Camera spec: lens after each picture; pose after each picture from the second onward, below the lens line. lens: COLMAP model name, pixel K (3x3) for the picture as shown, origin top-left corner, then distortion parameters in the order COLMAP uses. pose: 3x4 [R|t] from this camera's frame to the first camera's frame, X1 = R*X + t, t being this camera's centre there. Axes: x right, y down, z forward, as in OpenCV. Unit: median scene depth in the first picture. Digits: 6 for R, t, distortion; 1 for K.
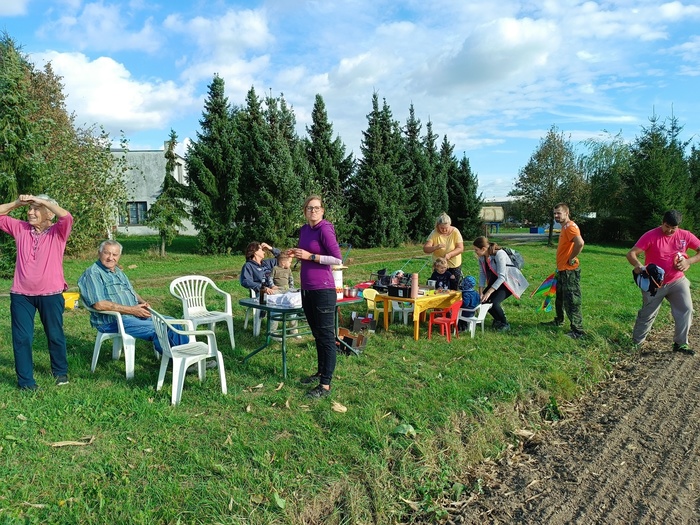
lens RADIAL K [[500.5, 0, 349.5], [0, 500.5, 280.7], [0, 0, 1]] dist [-0.000640, -0.001141]
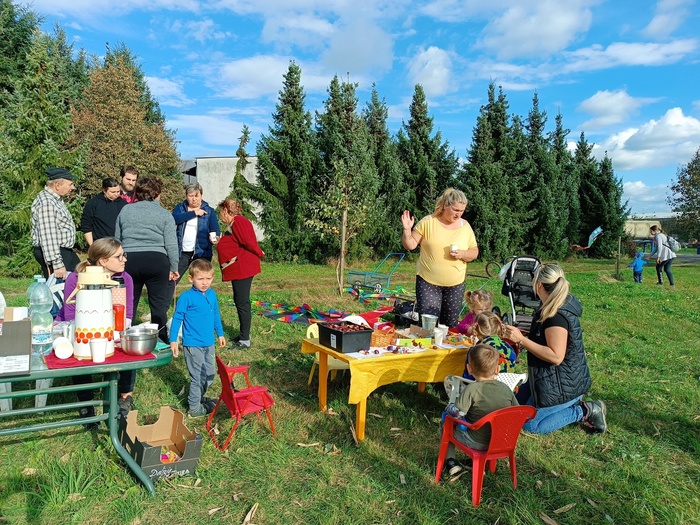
lens RADIAL K [[500.5, 0, 349.5], [0, 500.5, 280.7], [0, 0, 1]] dist [-0.000640, -0.001141]
pose [[0.963641, 0.043265, -0.263674, 0.066384], [-0.051658, 0.998352, -0.024976, -0.003540], [0.262159, 0.037689, 0.964288, 0.139876]]
